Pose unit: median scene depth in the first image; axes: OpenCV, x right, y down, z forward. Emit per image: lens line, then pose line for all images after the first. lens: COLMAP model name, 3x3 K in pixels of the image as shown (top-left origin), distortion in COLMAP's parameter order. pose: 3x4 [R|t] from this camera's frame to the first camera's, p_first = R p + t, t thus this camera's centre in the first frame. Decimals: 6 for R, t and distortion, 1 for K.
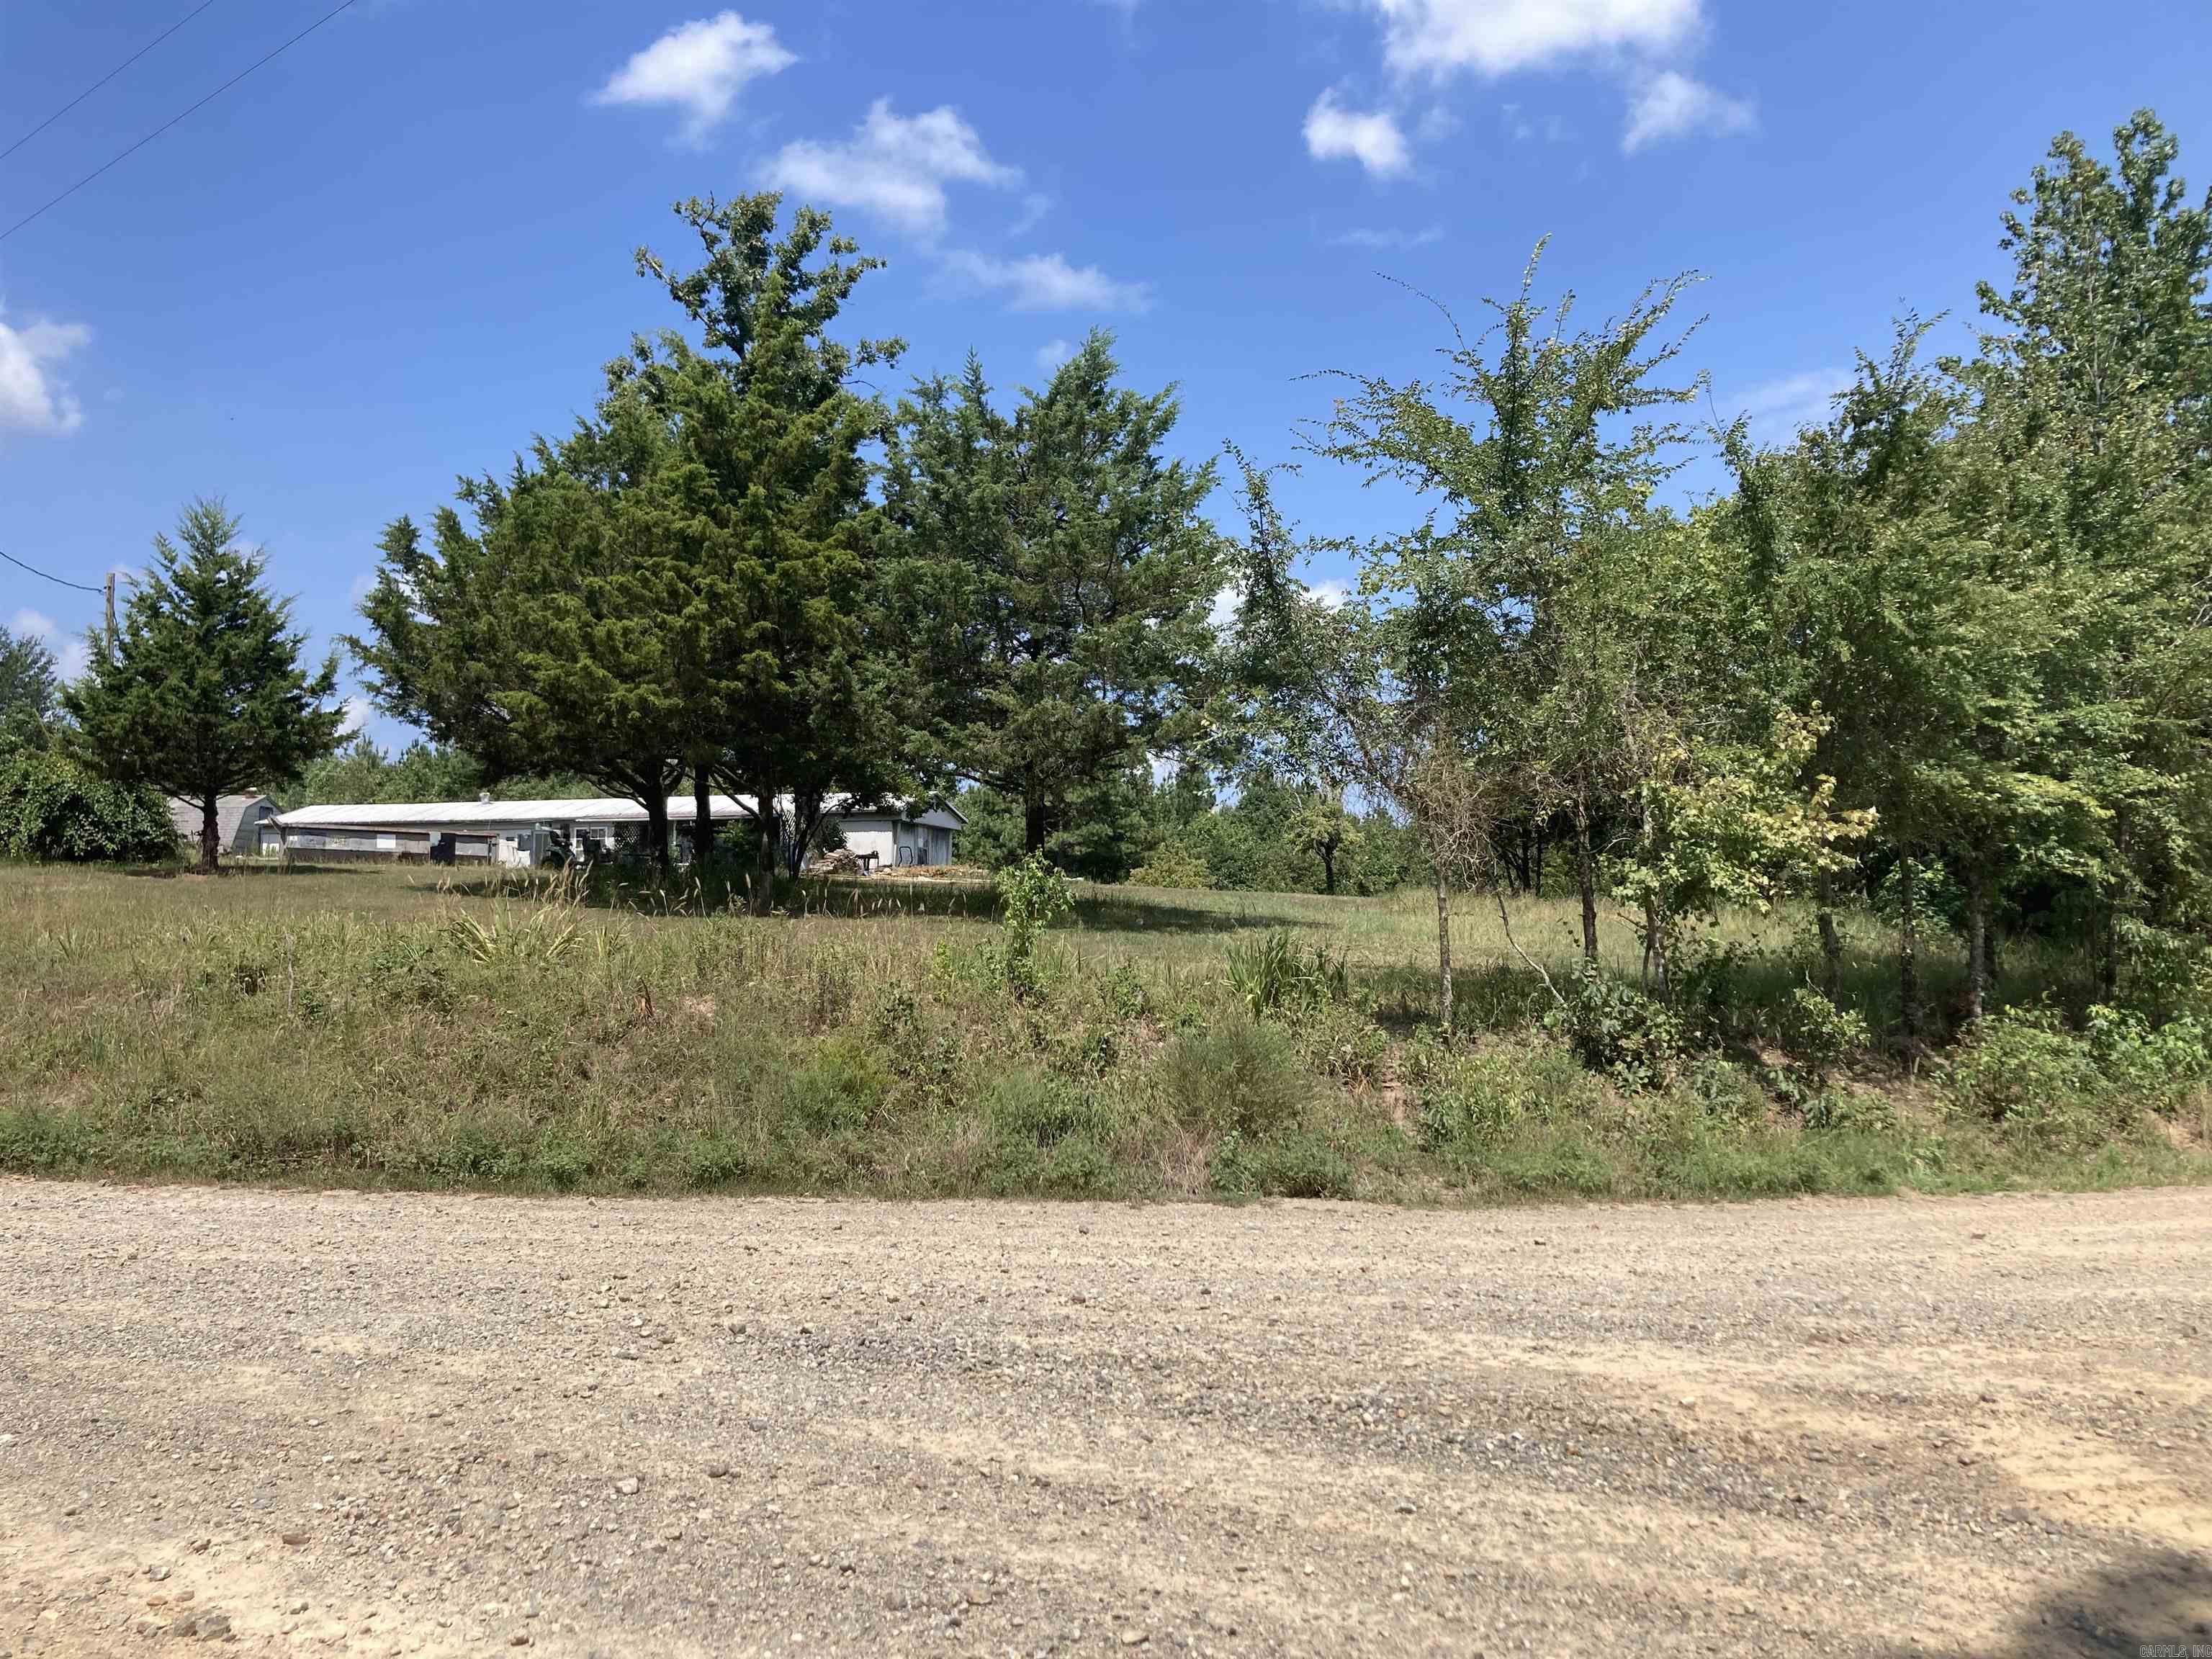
lens RADIAL K [[1776.6, 0, 1110.3], [0, 1776.6, 825.8], [0, 0, 1]] dist [-0.000858, 0.002808]
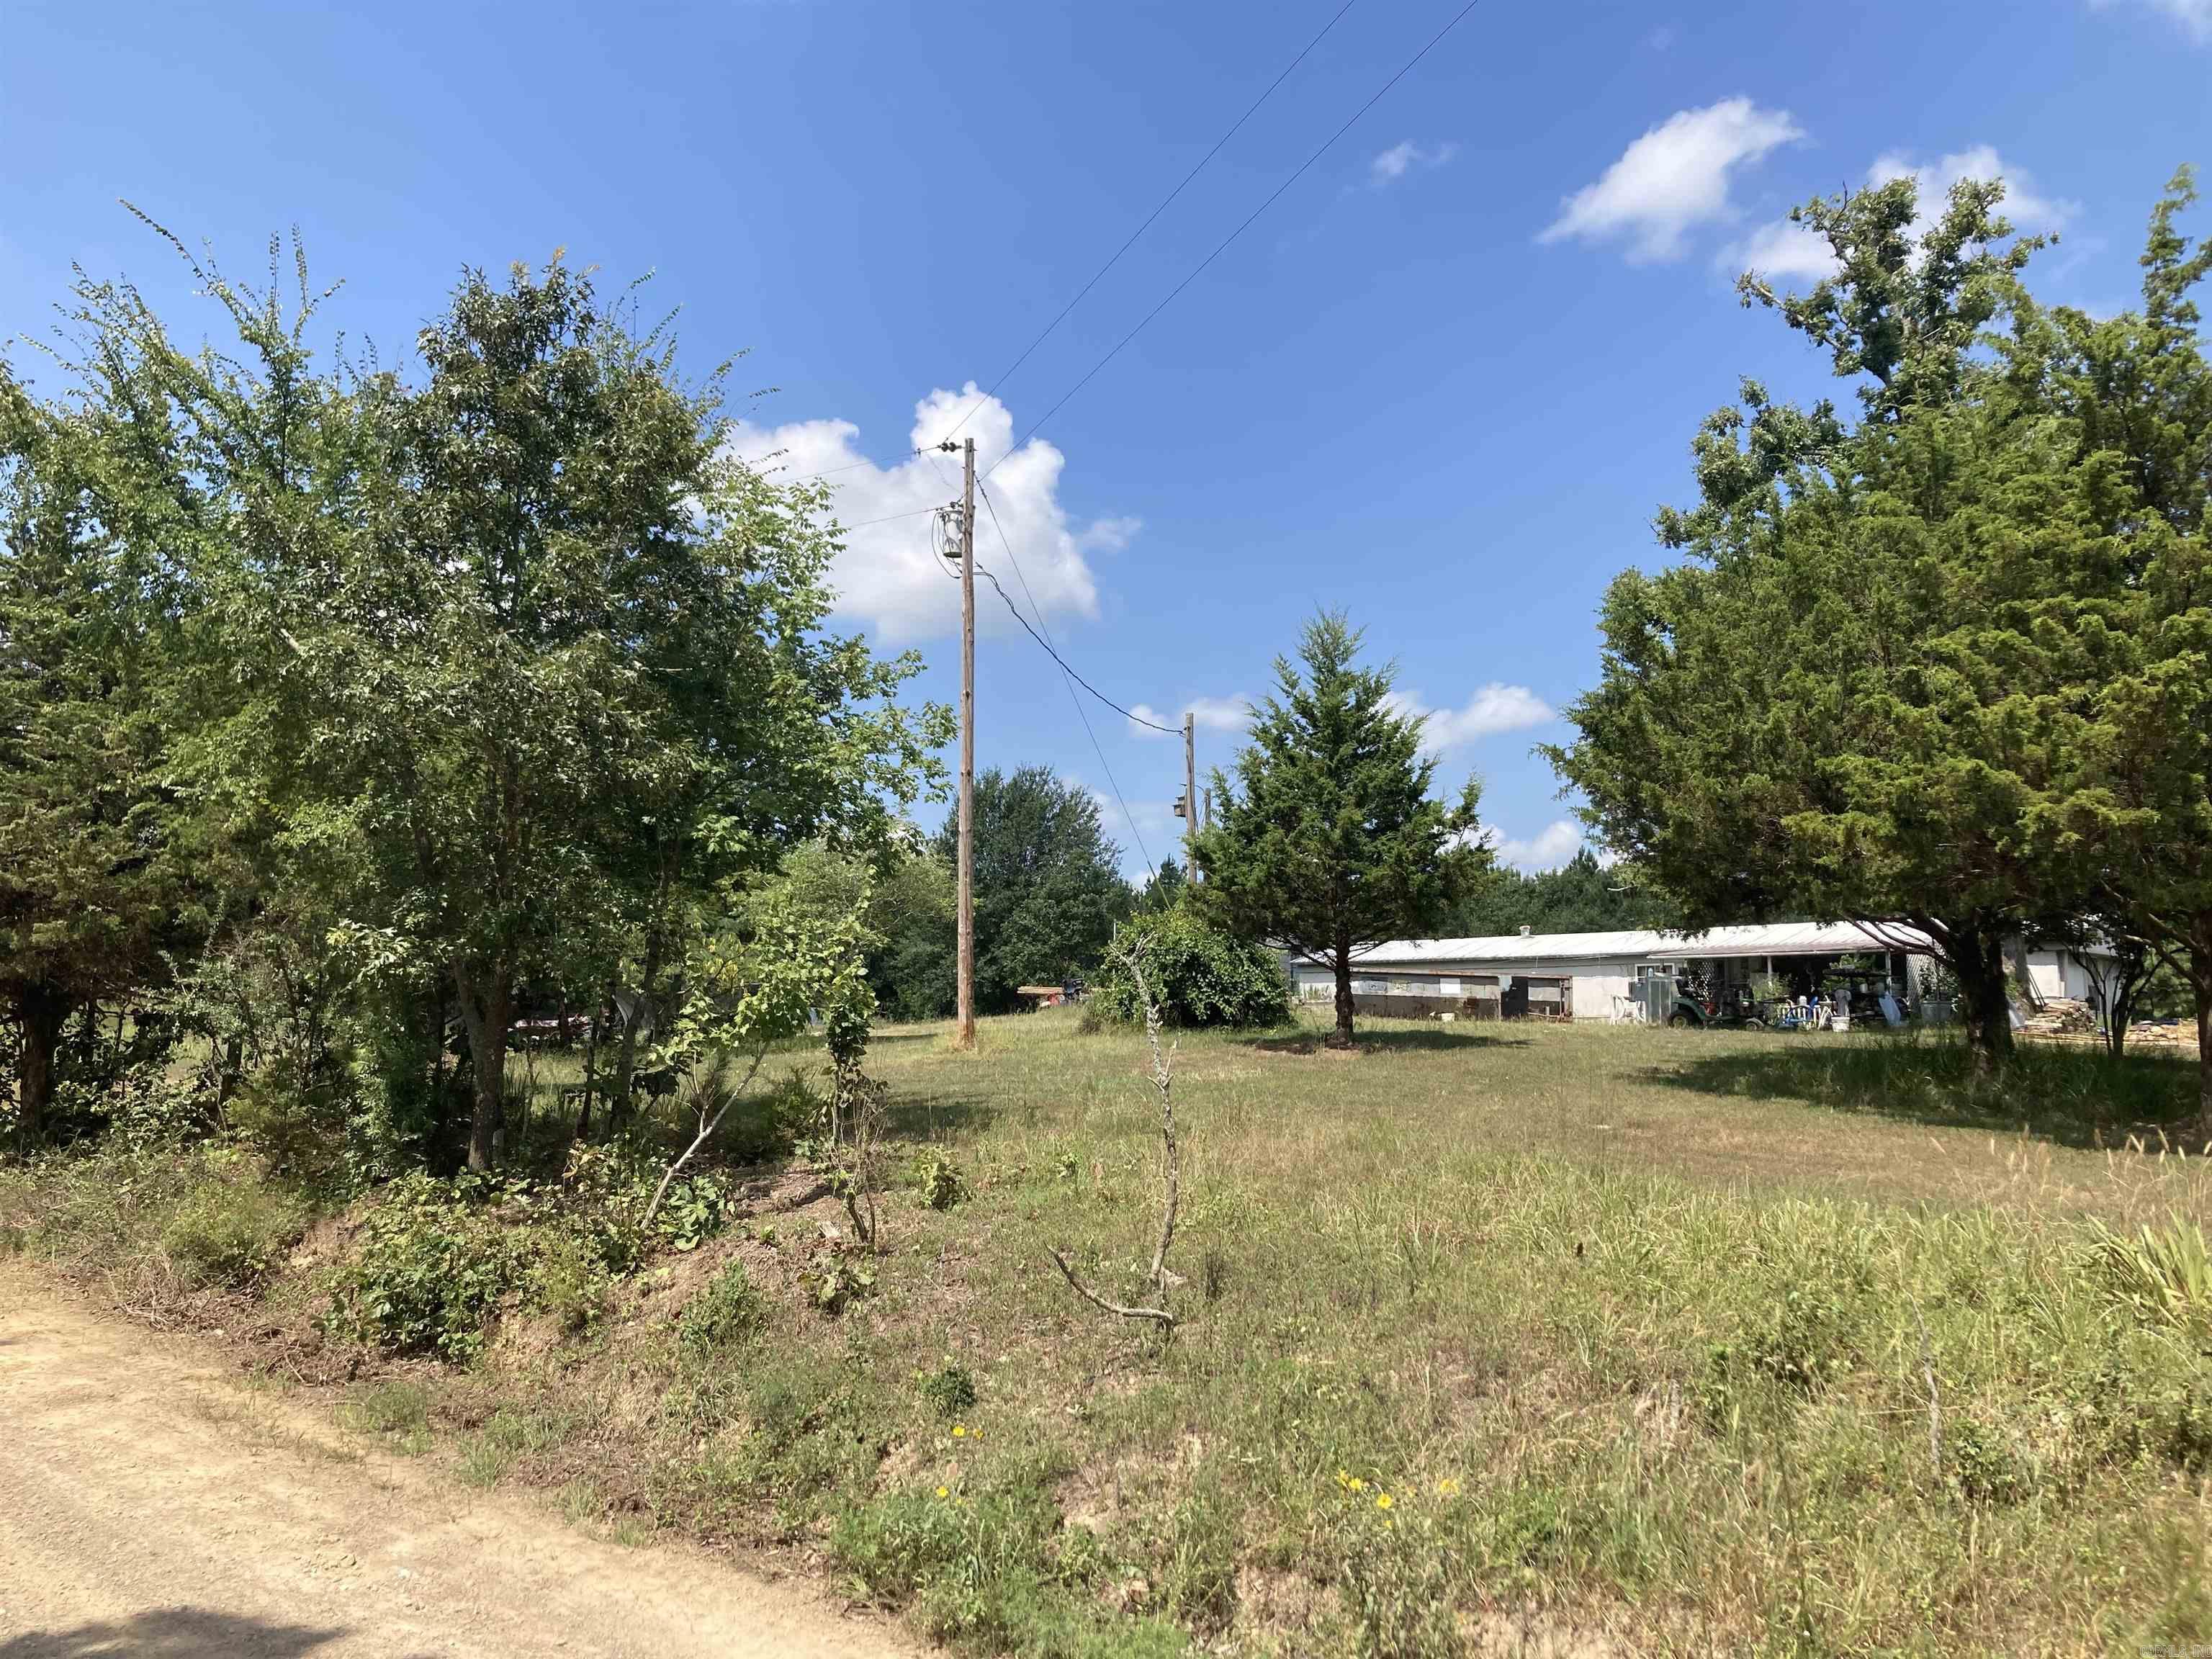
lens RADIAL K [[1776.6, 0, 1103.9], [0, 1776.6, 831.3], [0, 0, 1]] dist [-0.000858, 0.002808]
pose [[0.870523, -0.050313, -0.489548, -0.182705], [0.020101, 0.997565, -0.066781, -0.020818], [0.491716, 0.048294, 0.869415, 0.195103]]
